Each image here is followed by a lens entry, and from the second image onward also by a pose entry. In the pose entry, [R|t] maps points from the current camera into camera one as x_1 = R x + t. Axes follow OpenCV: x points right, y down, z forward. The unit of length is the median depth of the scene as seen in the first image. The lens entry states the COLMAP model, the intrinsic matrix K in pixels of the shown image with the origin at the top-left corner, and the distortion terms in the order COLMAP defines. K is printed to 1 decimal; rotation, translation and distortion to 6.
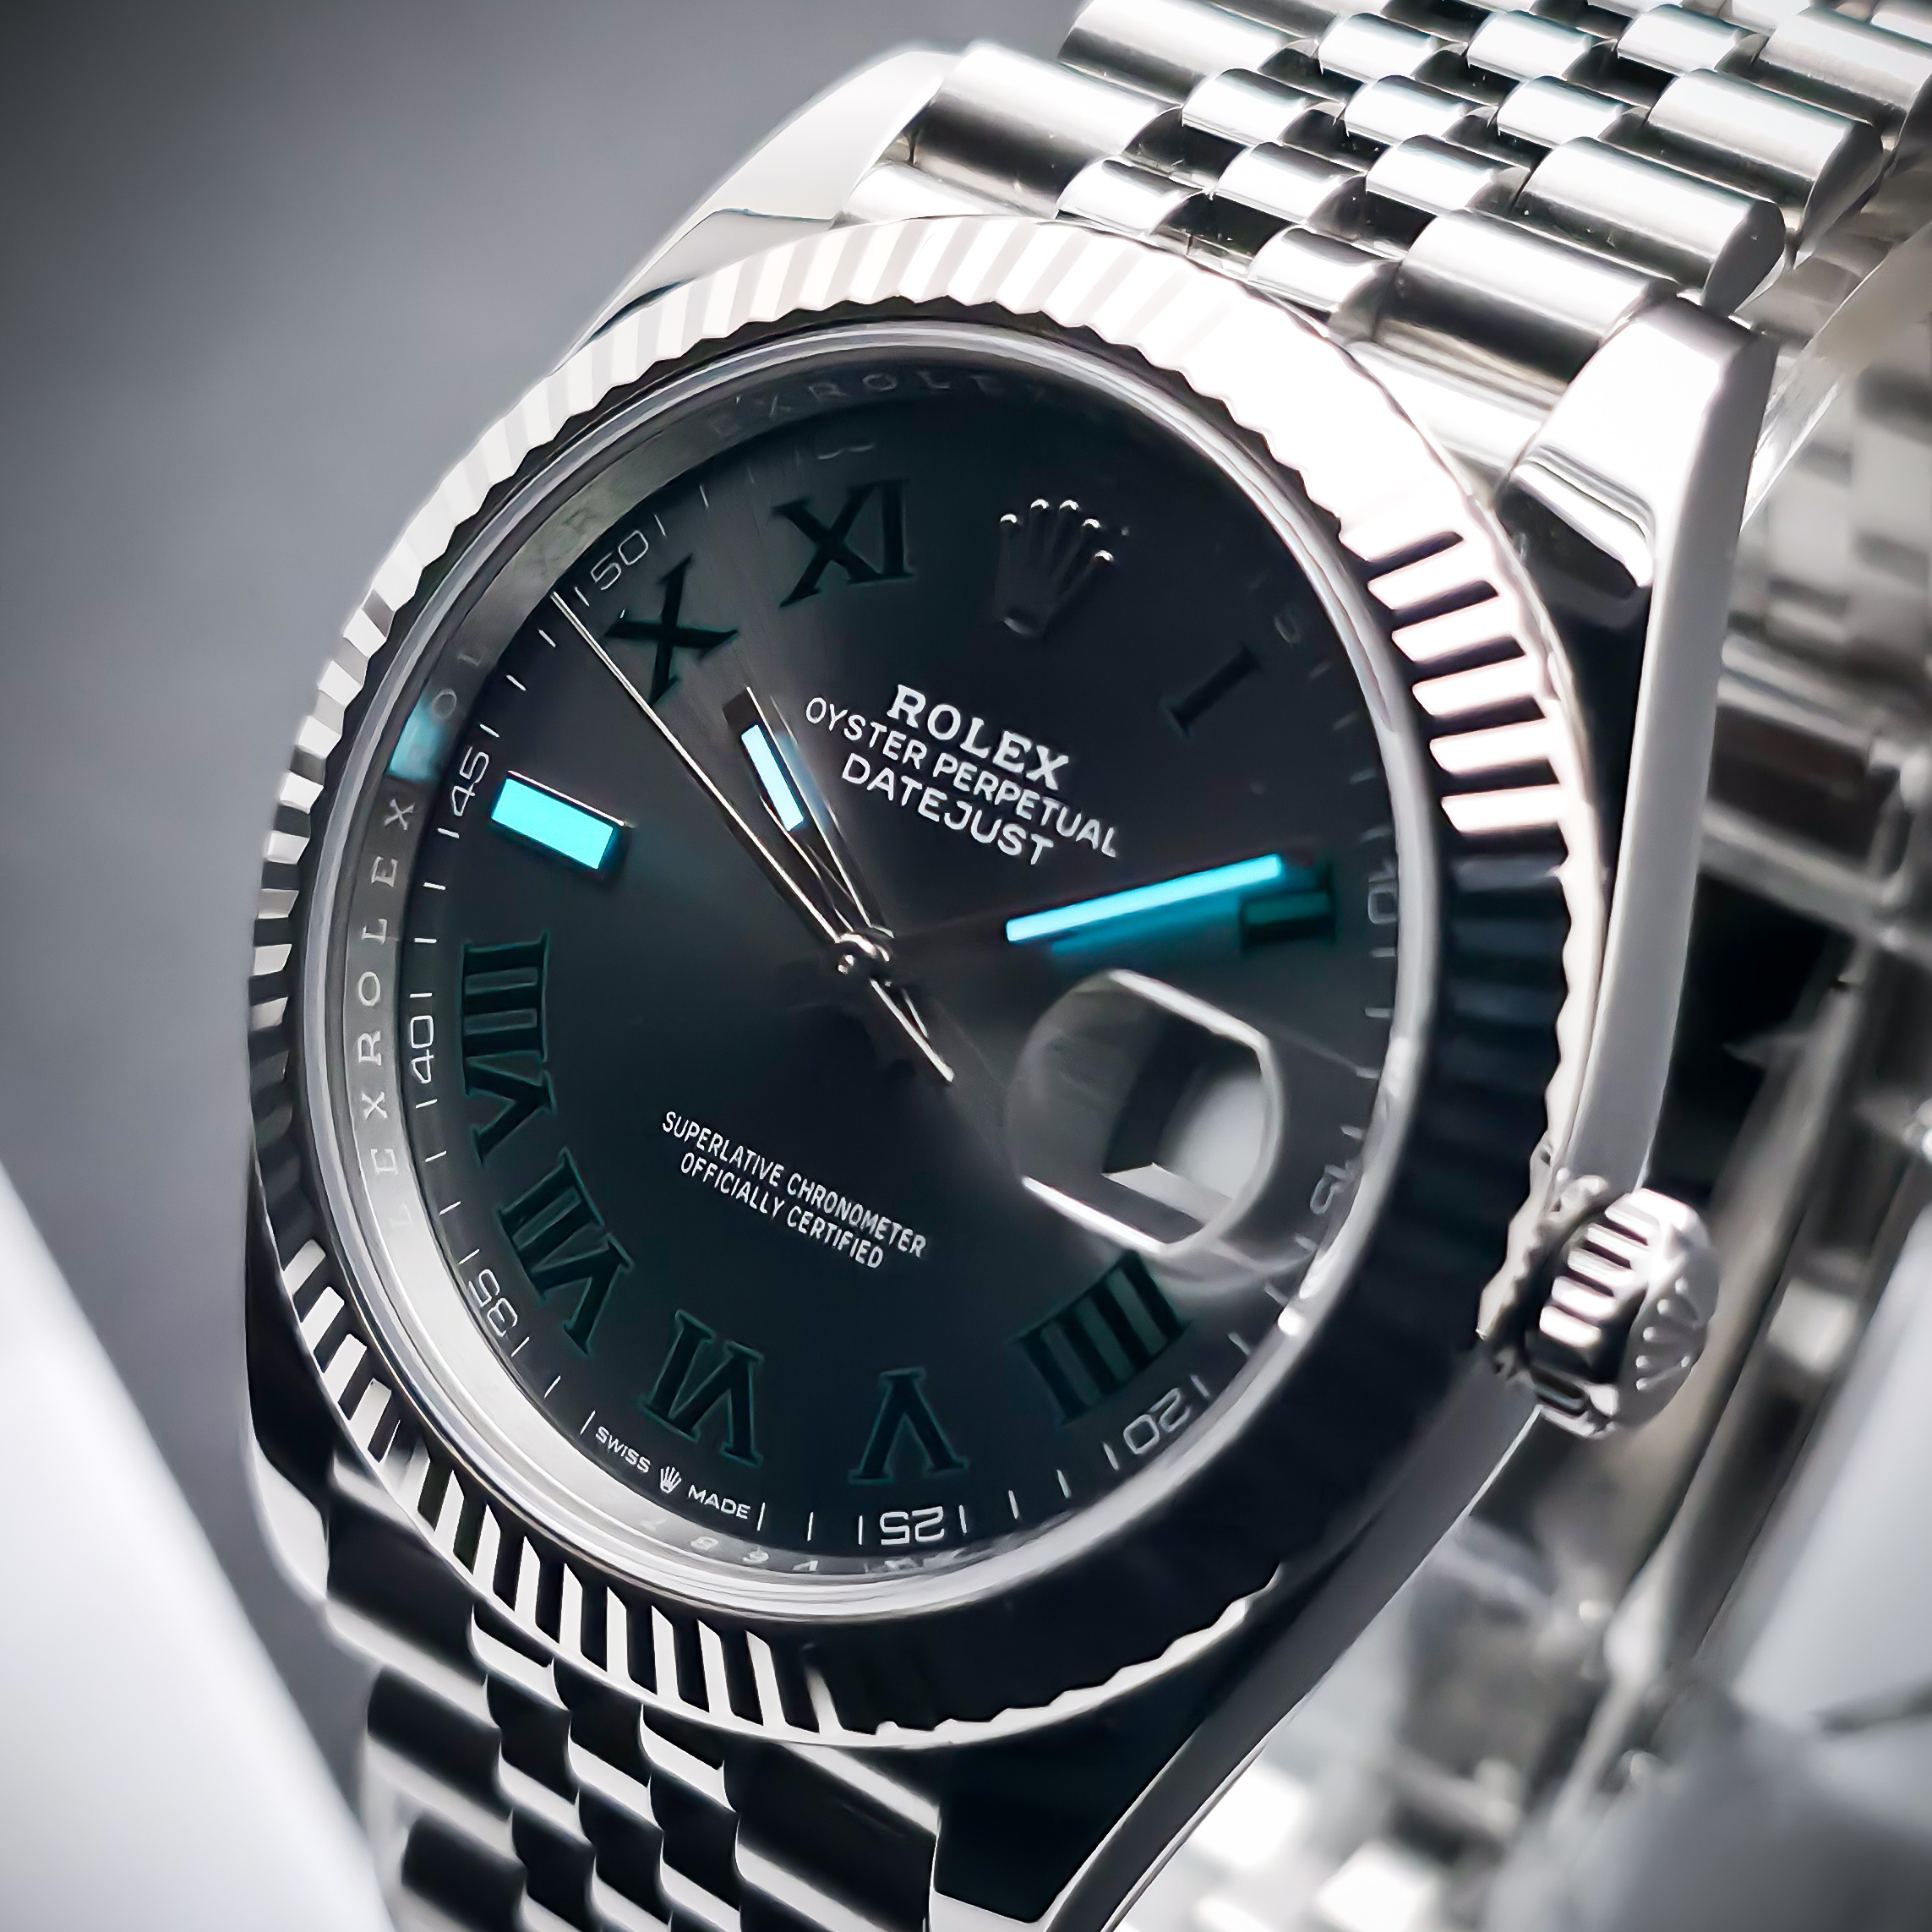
lens RADIAL K [[5189.7, 0, 970.3], [0, 5189.7, 1013.9], [0, 0, 1]] dist [0.099124, 0.520363]
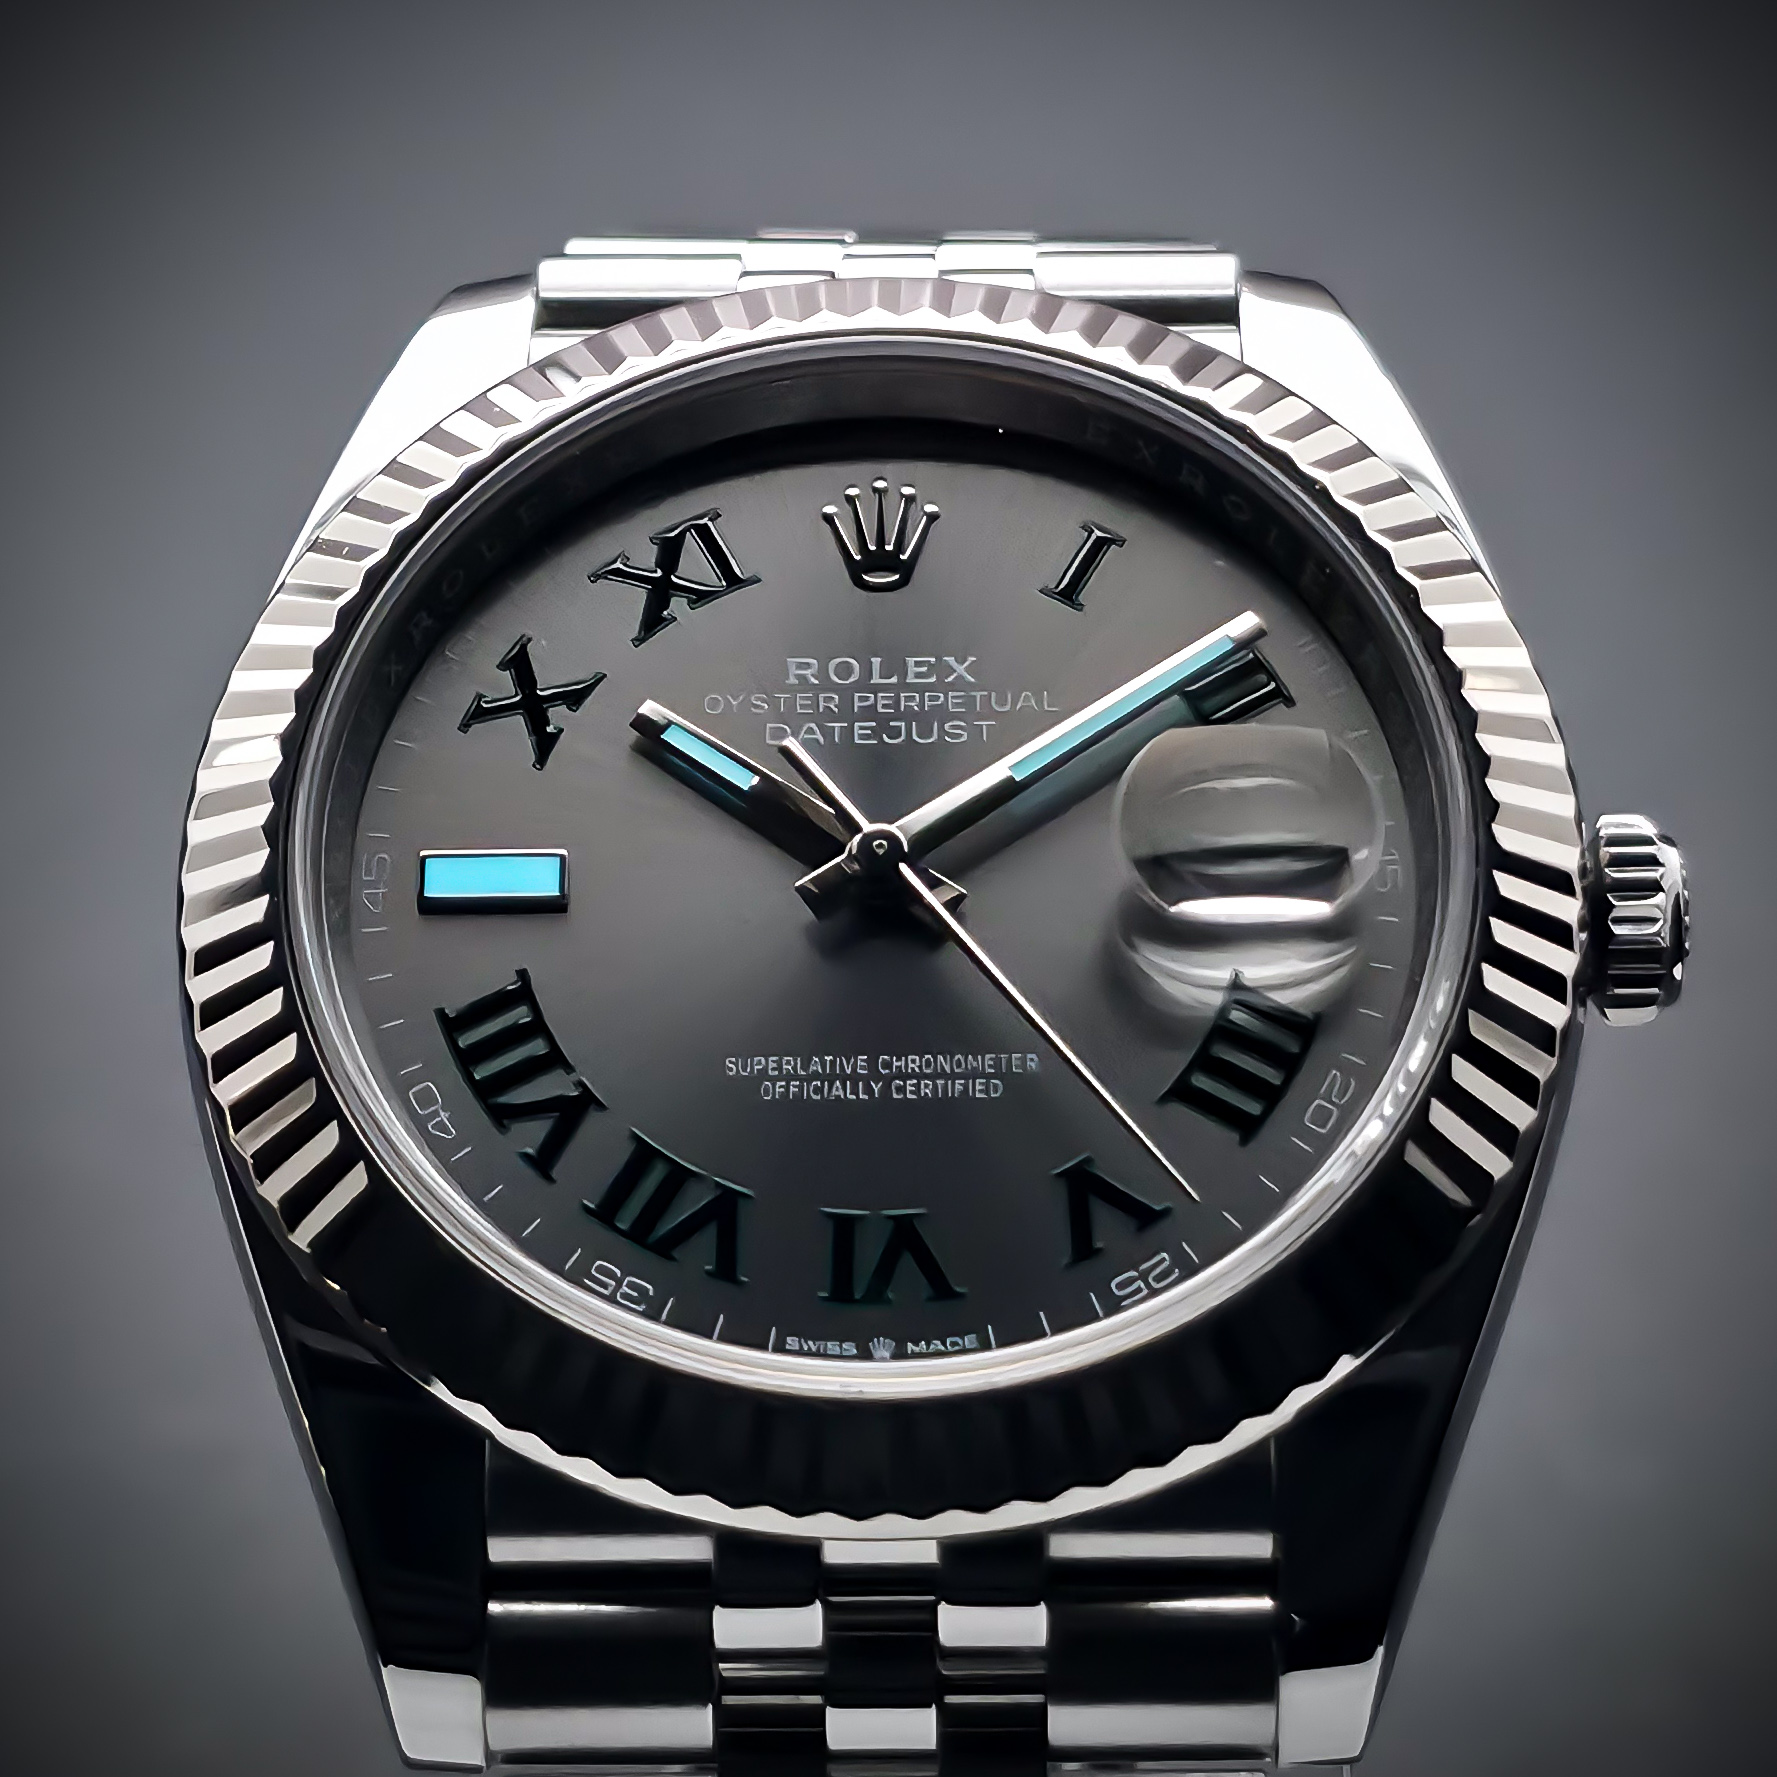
lens RADIAL K [[4773.3, 0, 892.5], [0, 4773.3, 932.6], [0, 0, 1]] dist [0.099124, 0.520363]
pose [[0.796849, -0.141174, 0.587453, -0.608705], [0.374732, 0.878186, -0.297263, 0.302958], [-0.473927, 0.457012, 0.752684, 0.245584]]
